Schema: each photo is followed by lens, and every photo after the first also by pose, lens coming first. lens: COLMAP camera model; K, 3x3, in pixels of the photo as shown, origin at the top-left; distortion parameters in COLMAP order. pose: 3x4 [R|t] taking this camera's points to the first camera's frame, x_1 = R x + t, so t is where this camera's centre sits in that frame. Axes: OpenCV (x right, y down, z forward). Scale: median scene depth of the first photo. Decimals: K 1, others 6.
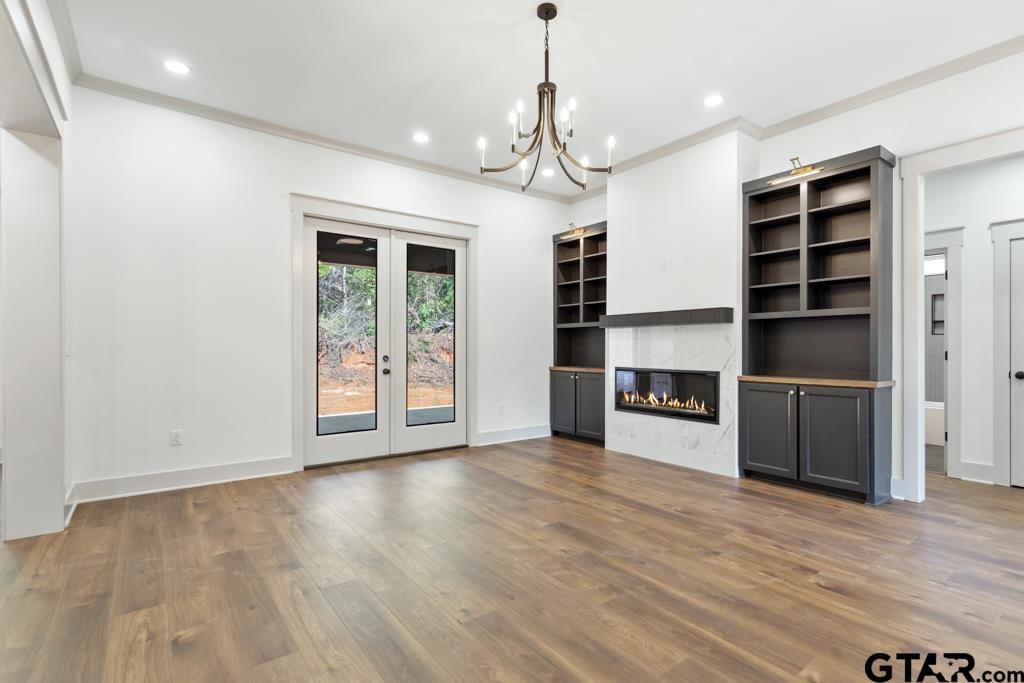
lens RADIAL K [[493.3, 0, 528.7], [0, 493.3, 349.6], [0, 0, 1]] dist [0.003385, -0.000188]
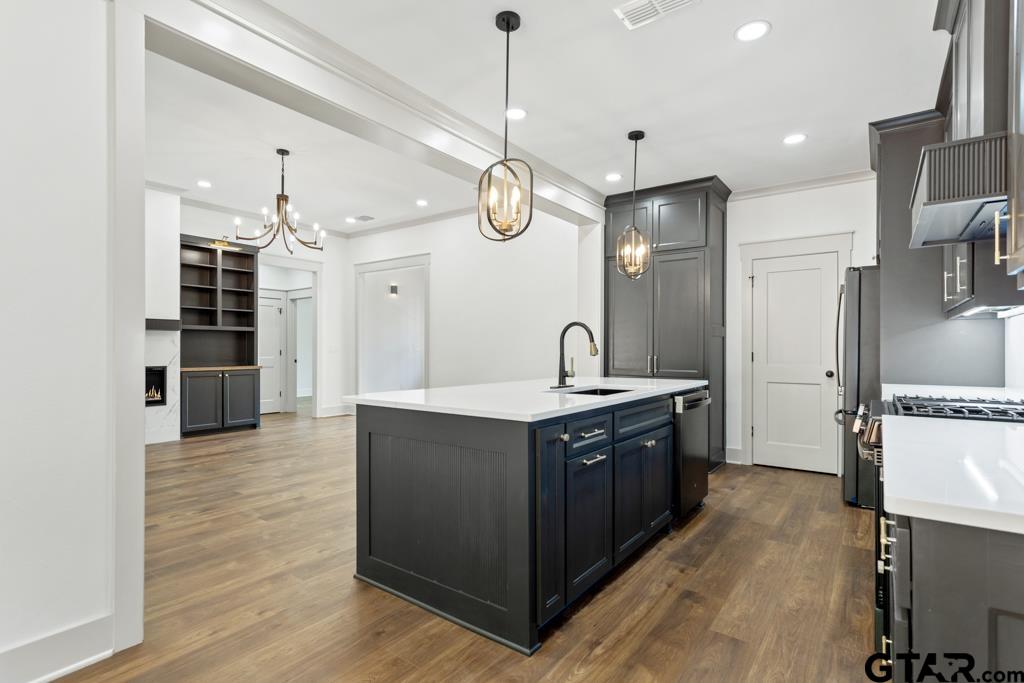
lens RADIAL K [[493.3, 0, 515.6], [0, 493.3, 345.2], [0, 0, 1]] dist [0.003385, -0.000188]
pose [[-0.280206, 0.003888, 0.959932, -1.358104], [0.002957, 0.999991, -0.003187, -0.006323], [-0.959935, 0.001945, -0.280215, 0.522142]]
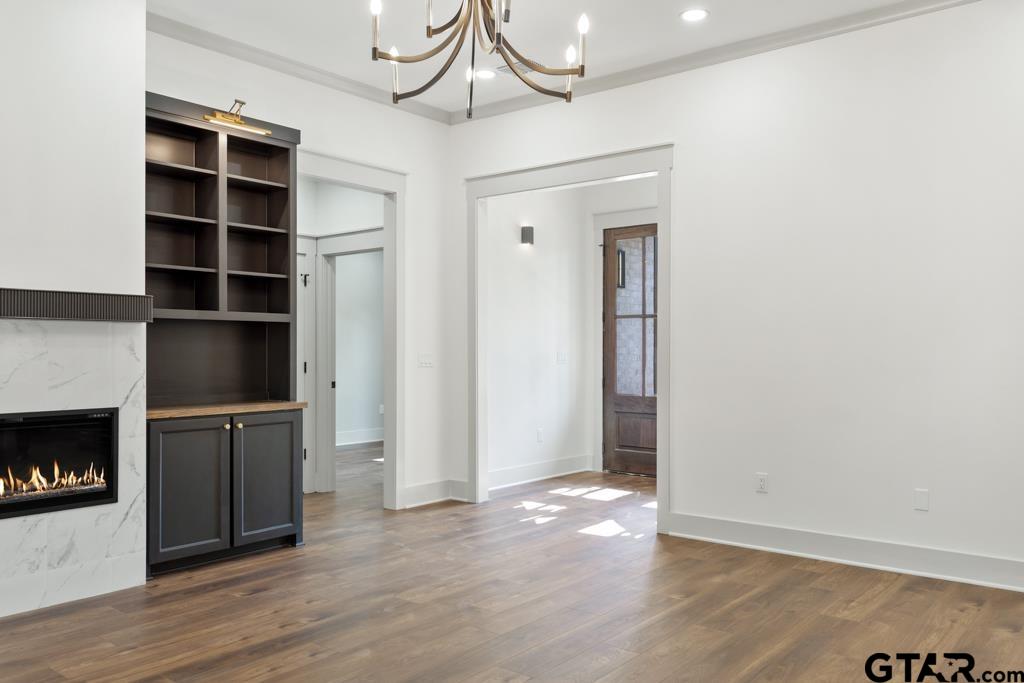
lens RADIAL K [[809.3, 0, 511.8], [0, 809.3, 340.9], [0, 0, 1]] dist [0.012207, 0.001325]
pose [[-0.225214, 0.006854, 0.974285, -0.704793], [0.002907, 0.999976, -0.006363, -0.027870], [-0.974305, 0.001399, -0.225229, 0.879131]]
